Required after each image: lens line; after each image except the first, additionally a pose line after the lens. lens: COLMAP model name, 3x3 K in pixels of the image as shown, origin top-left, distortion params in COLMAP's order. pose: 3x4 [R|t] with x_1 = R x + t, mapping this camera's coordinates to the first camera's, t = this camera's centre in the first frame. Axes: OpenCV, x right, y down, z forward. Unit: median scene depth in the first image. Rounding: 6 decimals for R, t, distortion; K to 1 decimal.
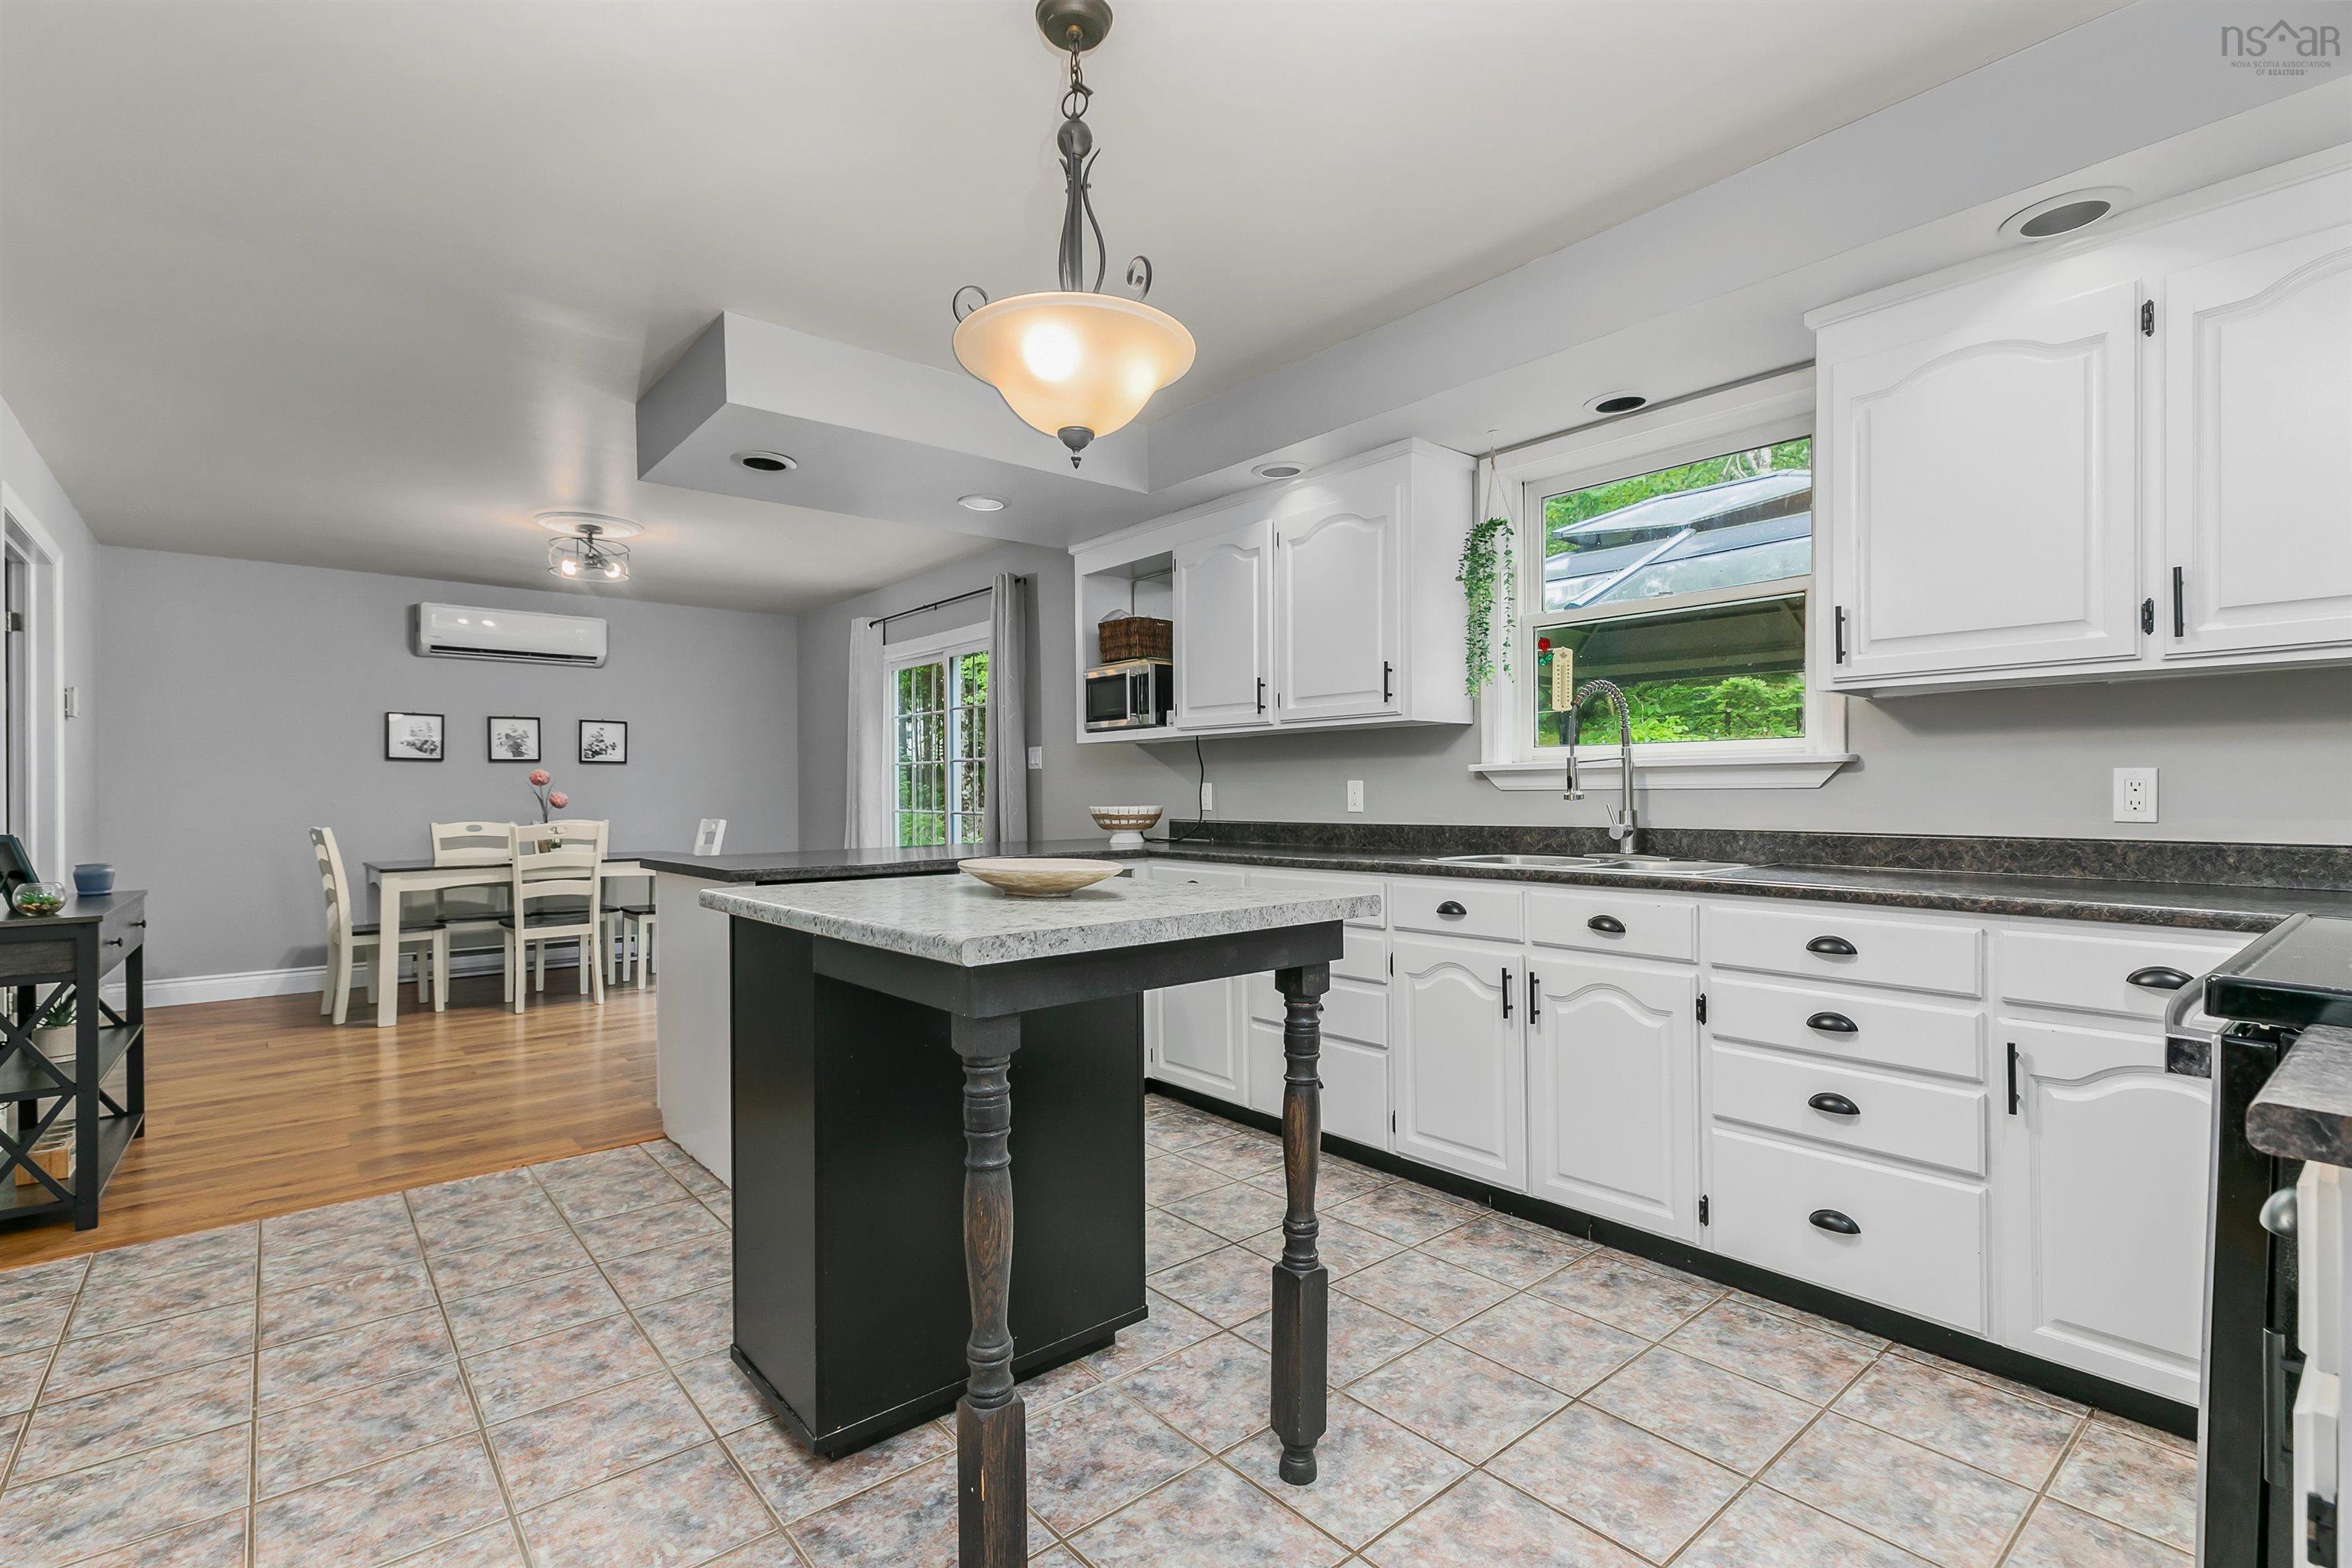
lens RADIAL K [[1068.6, 0, 1178.4], [0, 1068.6, 797.5], [0, 0, 1]] dist [0.003689, 0.000345]
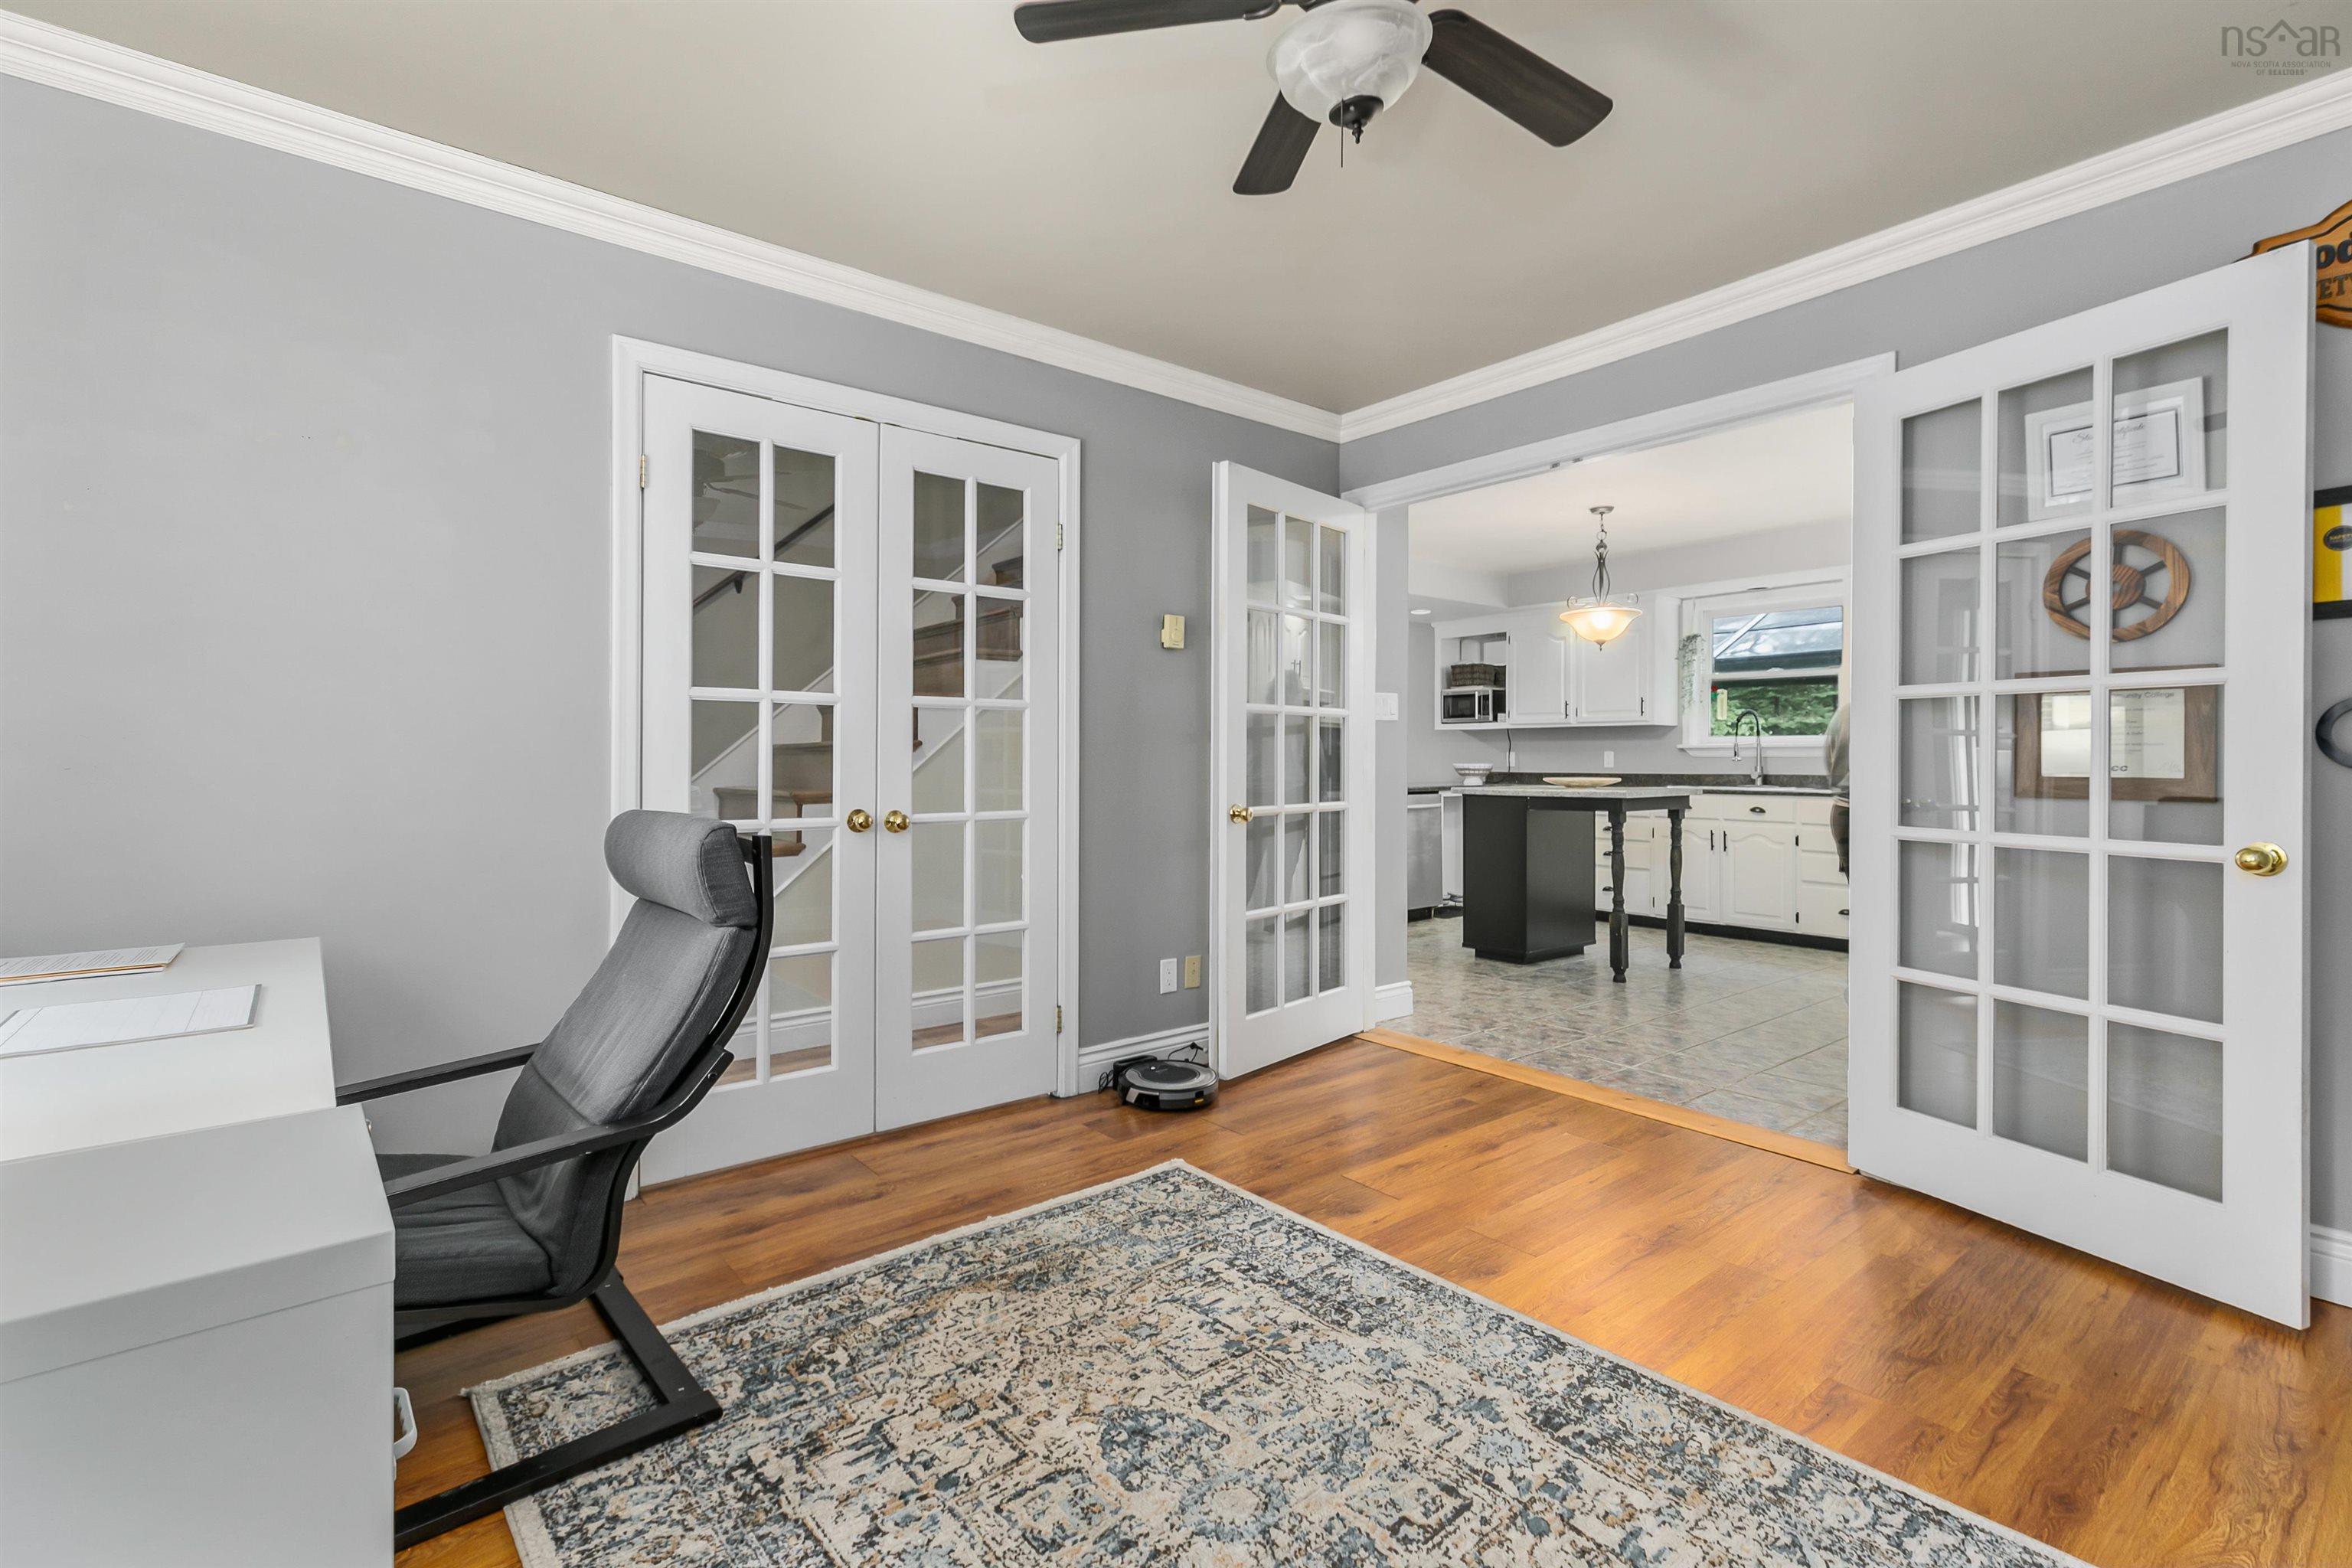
lens RADIAL K [[1068.6, 0, 1179.9], [0, 1068.6, 759.1], [0, 0, 1]] dist [0.003689, 0.000345]
pose [[0.999548, 0.006979, -0.029242, -0.633618], [-0.007092, 0.999968, -0.003767, 0.012953], [0.029215, 0.003972, 0.999565, -1.114722]]
